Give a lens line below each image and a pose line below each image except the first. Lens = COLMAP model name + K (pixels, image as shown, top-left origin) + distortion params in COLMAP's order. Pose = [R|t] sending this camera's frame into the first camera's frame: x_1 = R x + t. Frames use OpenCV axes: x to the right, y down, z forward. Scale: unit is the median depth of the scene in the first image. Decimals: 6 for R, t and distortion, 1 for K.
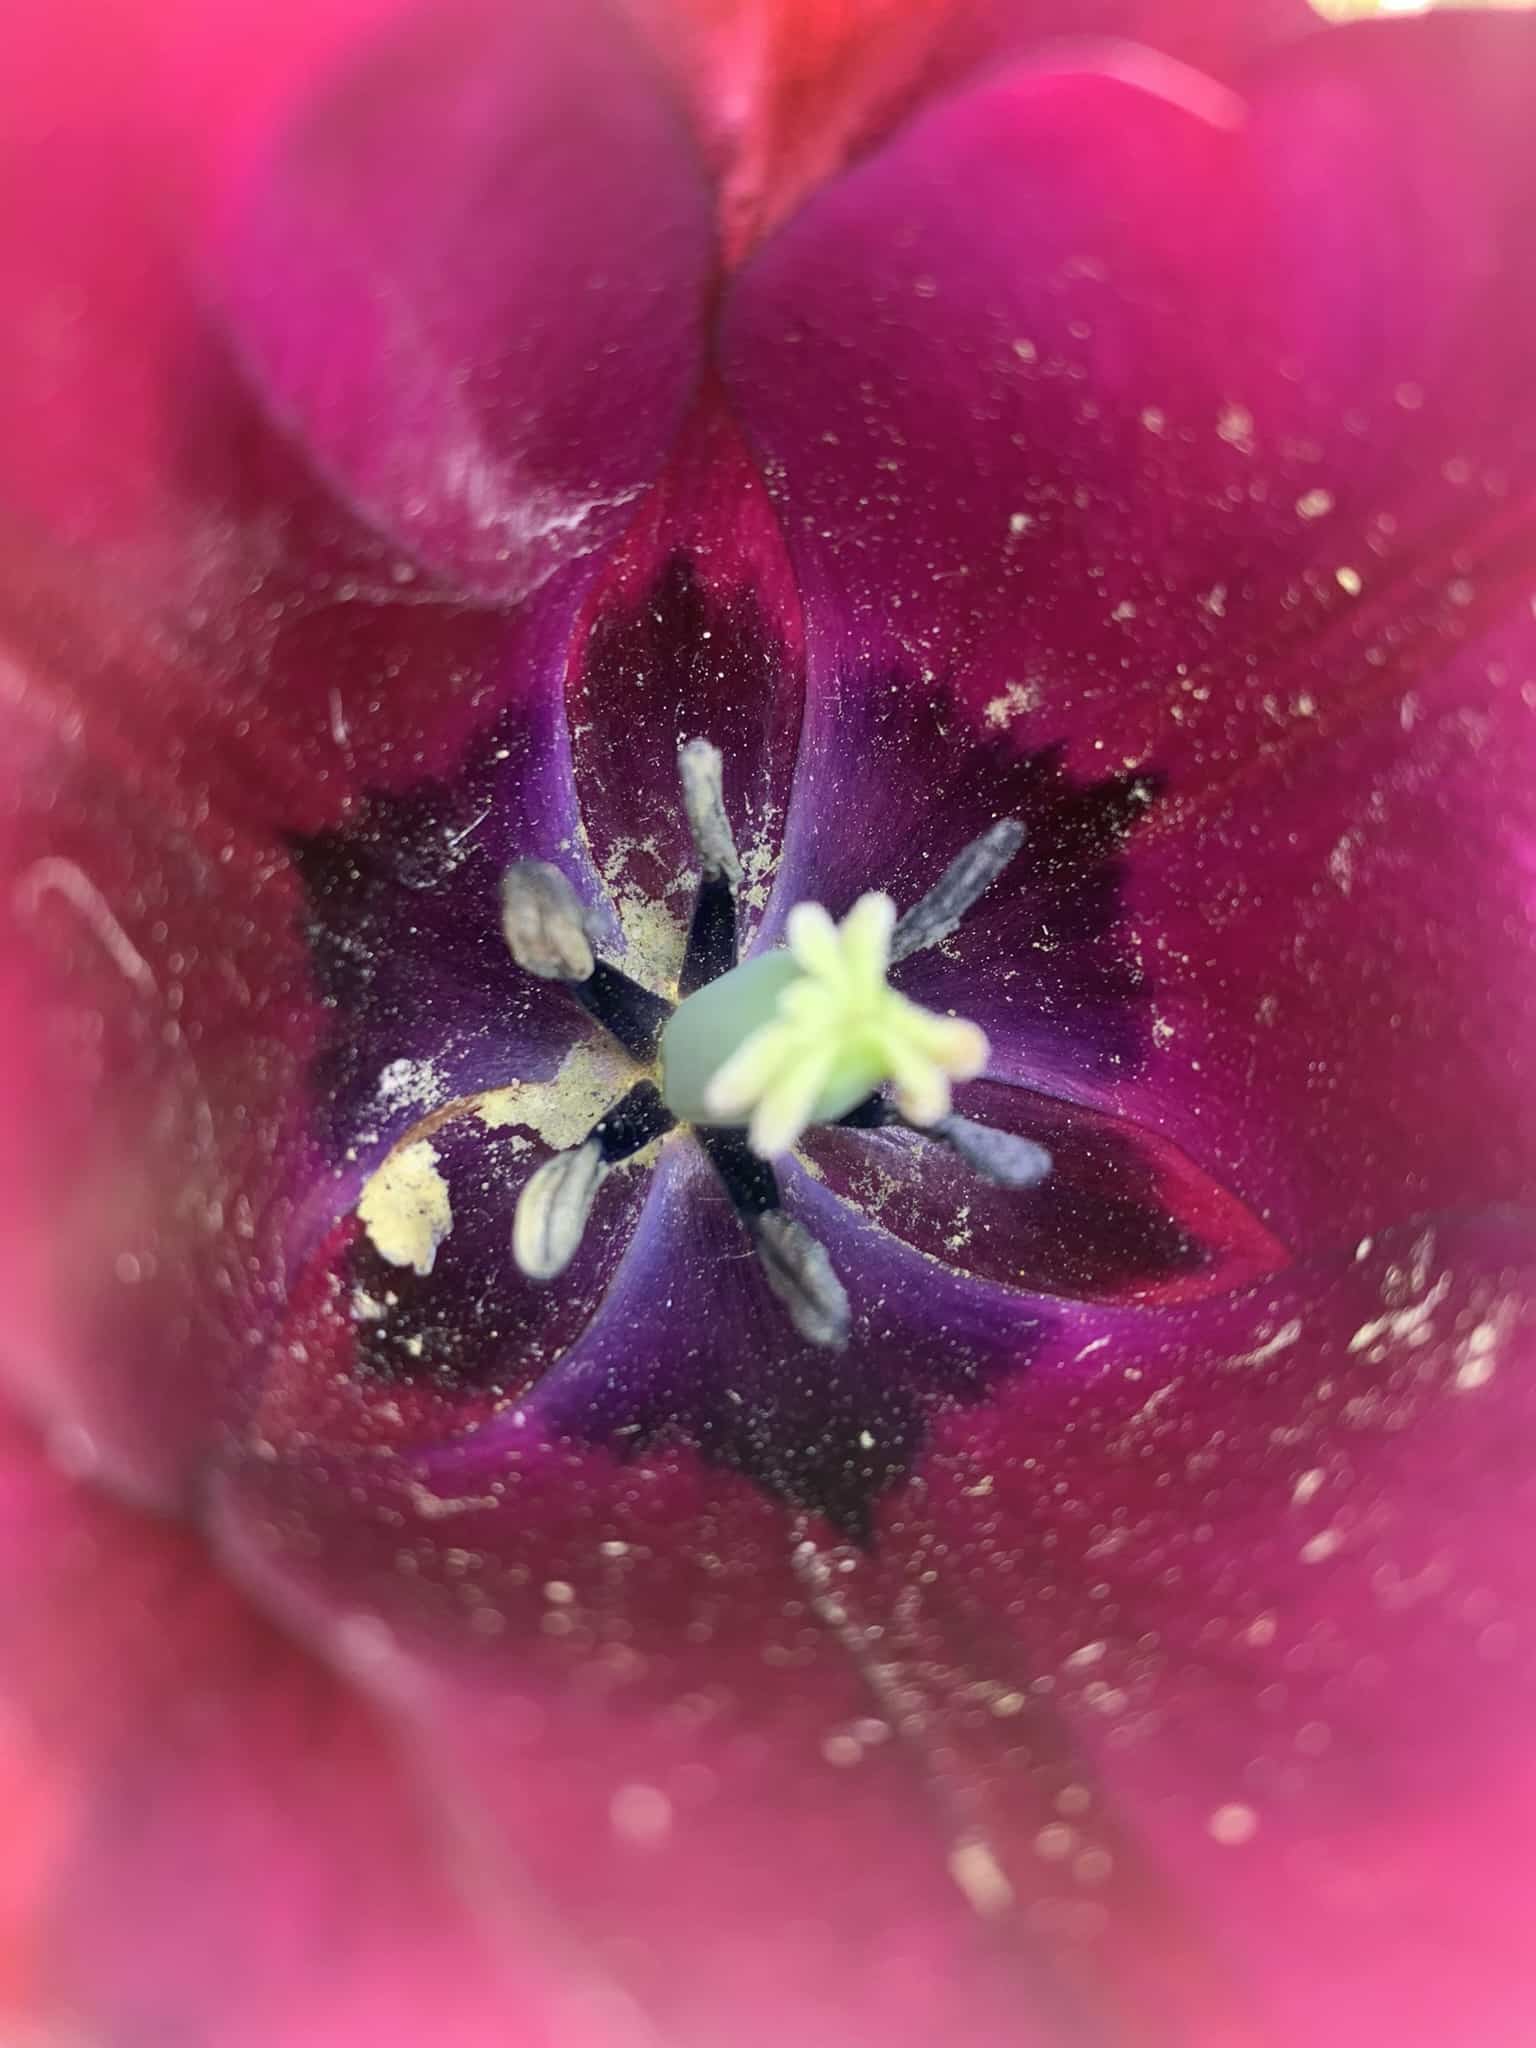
lens RADIAL K [[1593.0, 0, 768.0], [0, 1593.0, 1024.0], [0, 0, 1]] dist [0.077998, -0.248401]
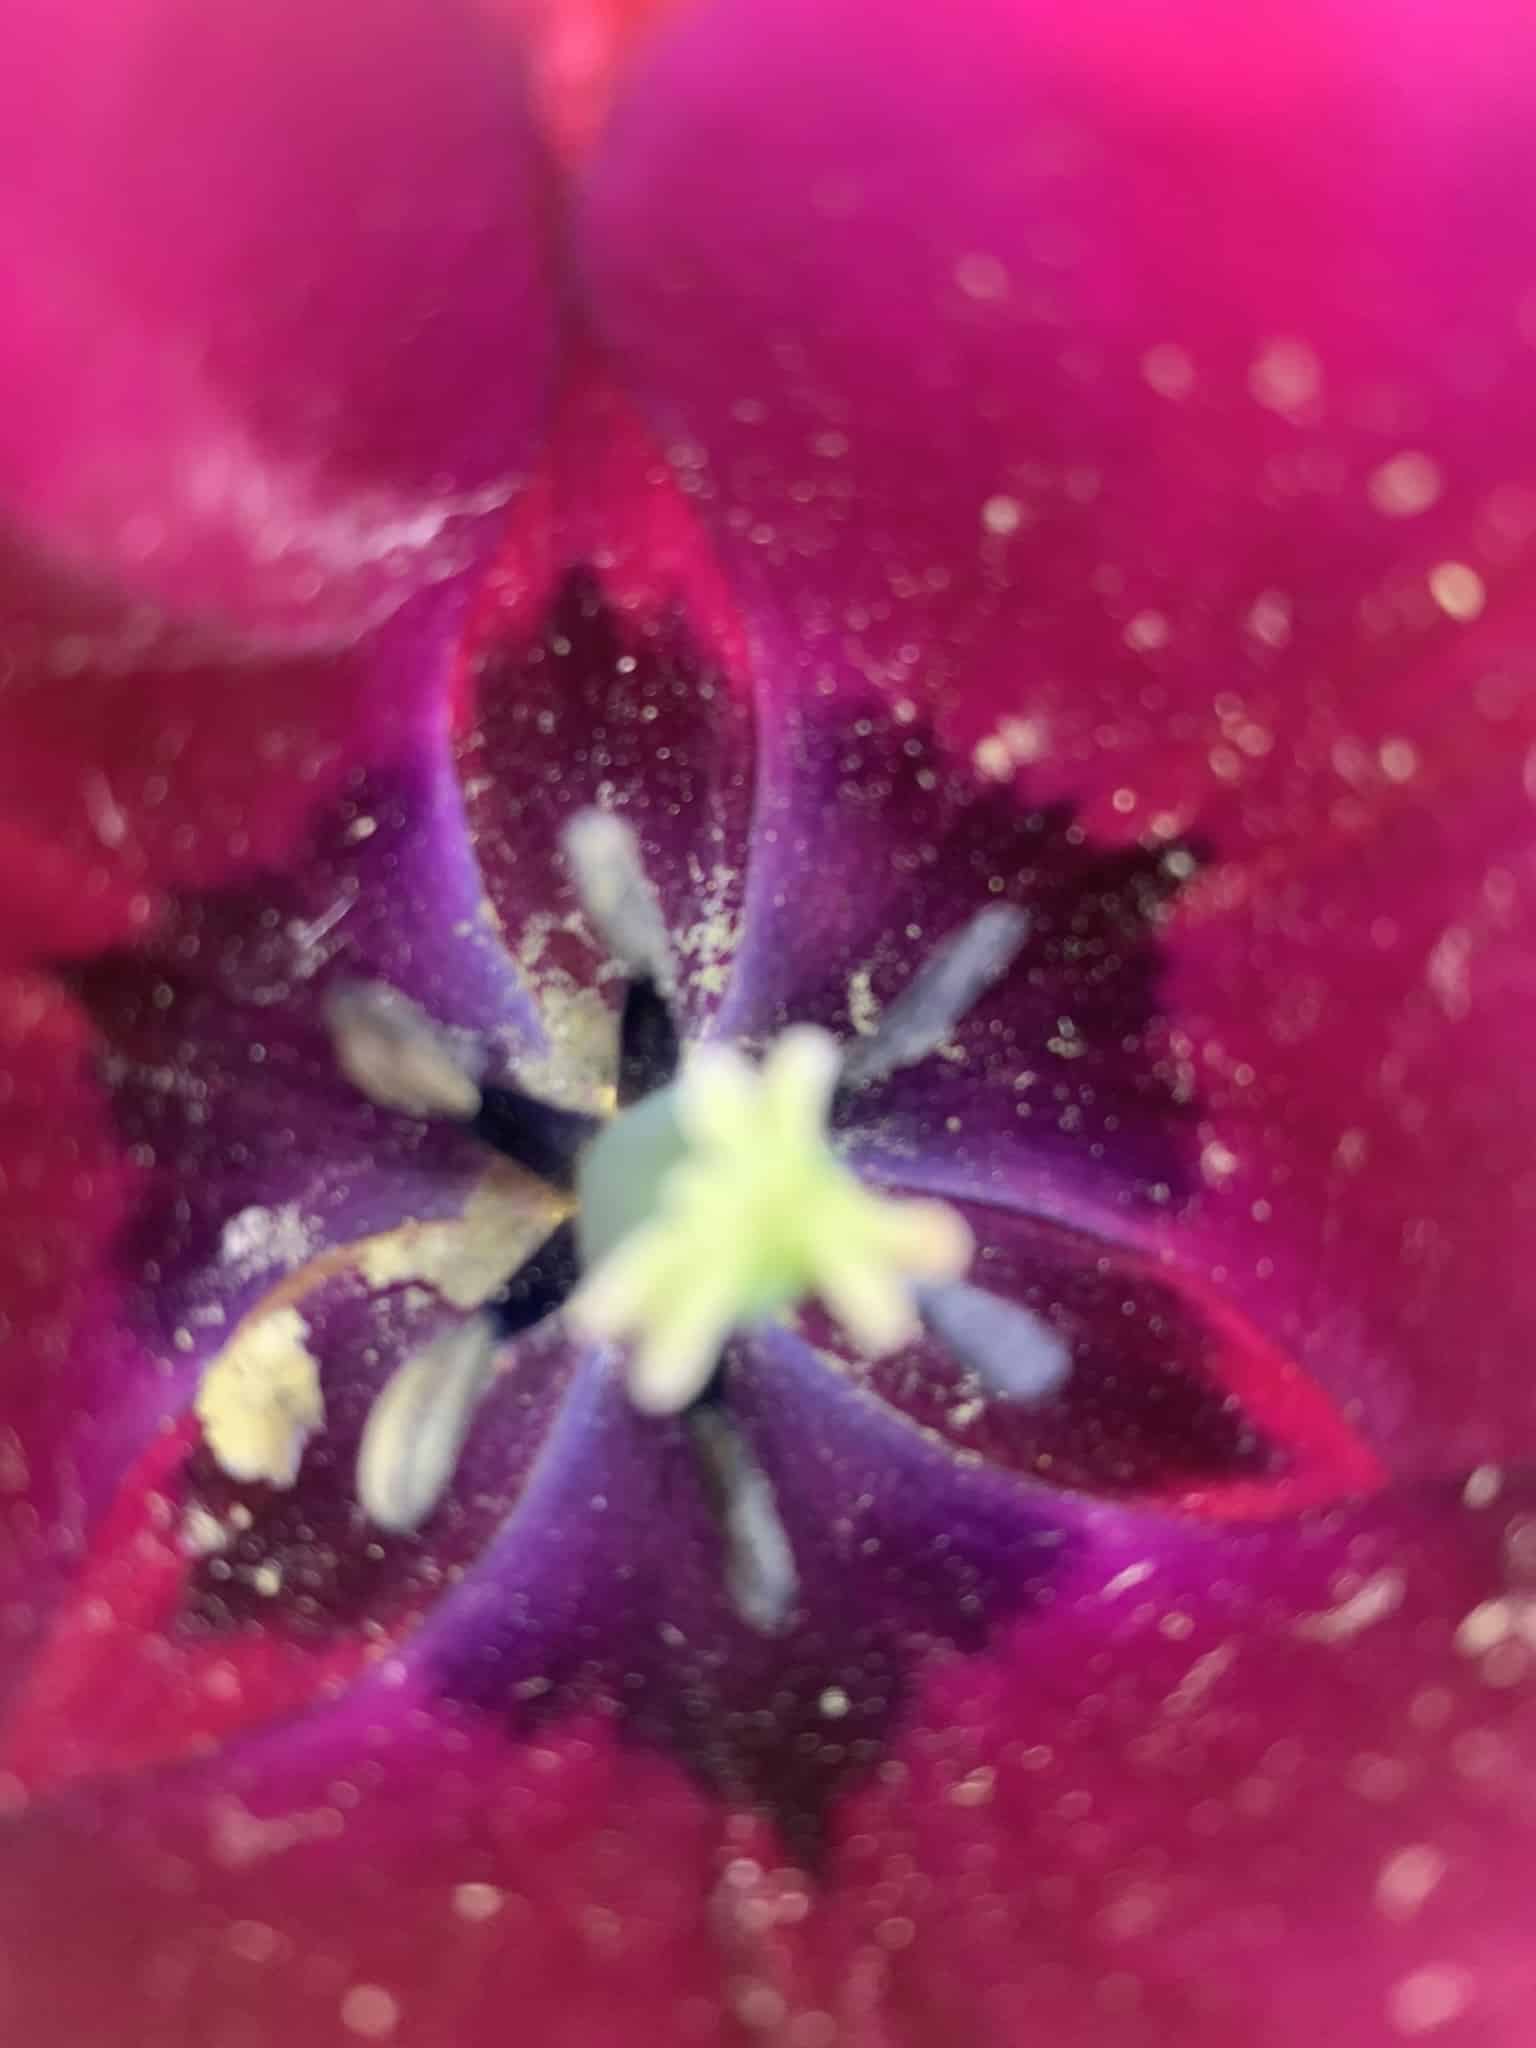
lens RADIAL K [[1593.0, 0, 768.0], [0, 1593.0, 1024.0], [0, 0, 1]] dist [0.077998, -0.248401]
pose [[0.998076, -0.017681, -0.059428, 0.077600], [0.019290, 0.999460, 0.026612, -0.088167], [0.058926, -0.027707, 0.997878, 0.217625]]
